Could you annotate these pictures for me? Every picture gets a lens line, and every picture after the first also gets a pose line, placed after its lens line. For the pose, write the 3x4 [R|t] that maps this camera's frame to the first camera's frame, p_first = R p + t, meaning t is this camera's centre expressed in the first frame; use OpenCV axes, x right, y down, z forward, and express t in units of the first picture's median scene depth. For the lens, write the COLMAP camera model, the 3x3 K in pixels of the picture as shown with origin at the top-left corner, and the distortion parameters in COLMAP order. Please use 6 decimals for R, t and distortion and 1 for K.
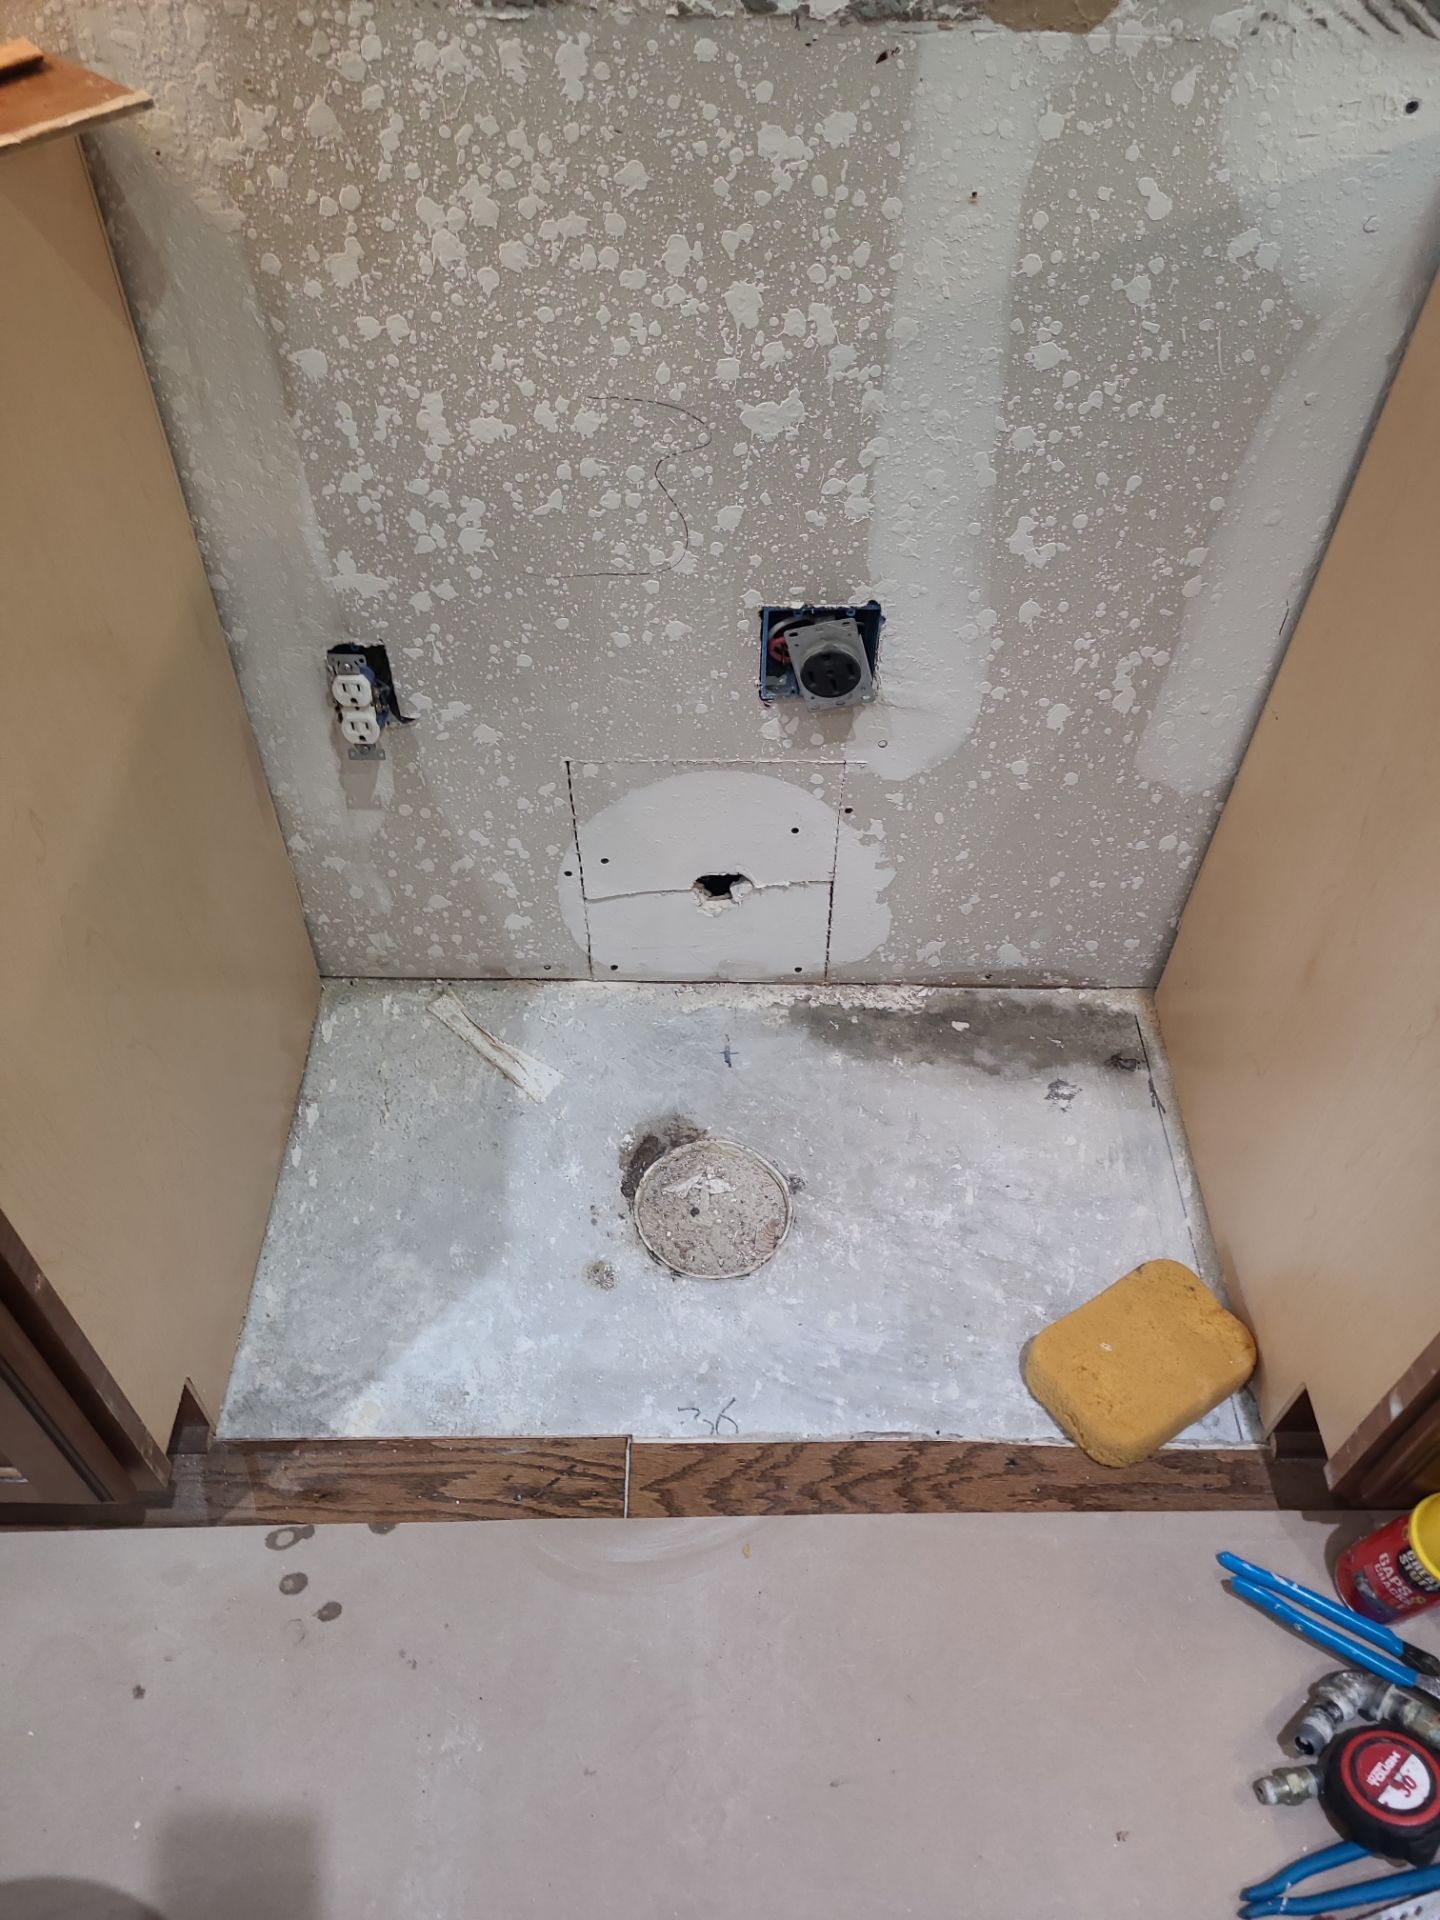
lens RADIAL K [[1409.7, 0, 736.8], [0, 1409.7, 961.2], [0, 0, 1]] dist [0.042961, -0.031254]
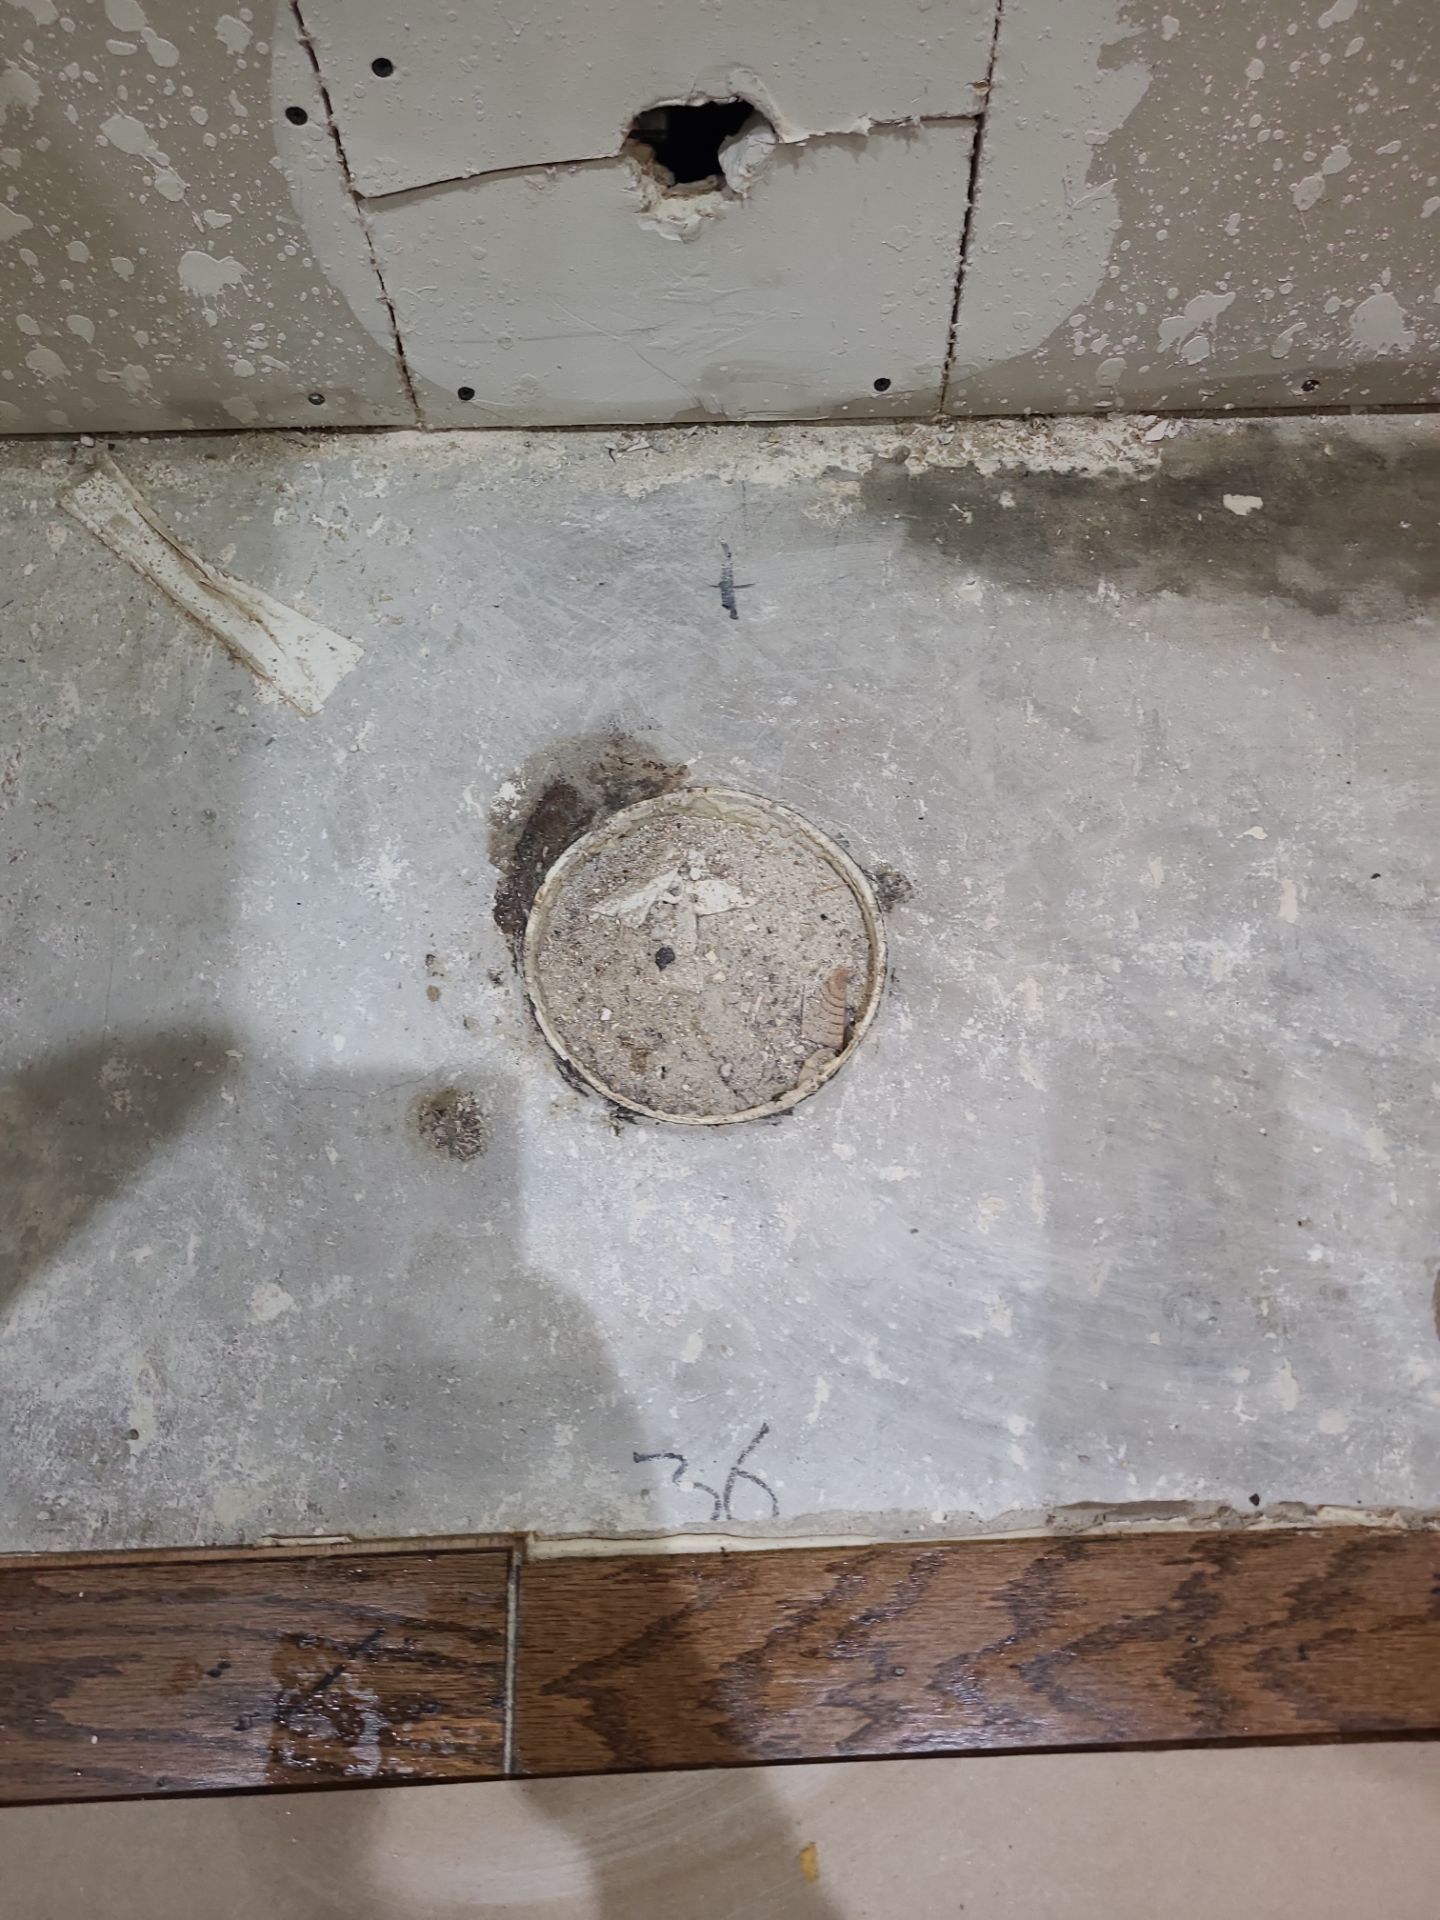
lens RADIAL K [[1409.7, 0, 736.8], [0, 1409.7, 961.2], [0, 0, 1]] dist [0.042961, -0.031254]
pose [[0.999412, -0.029095, -0.018137, 0.001091], [0.033340, 0.948062, 0.316335, 0.038998], [0.007991, -0.316753, 0.948474, 0.579488]]
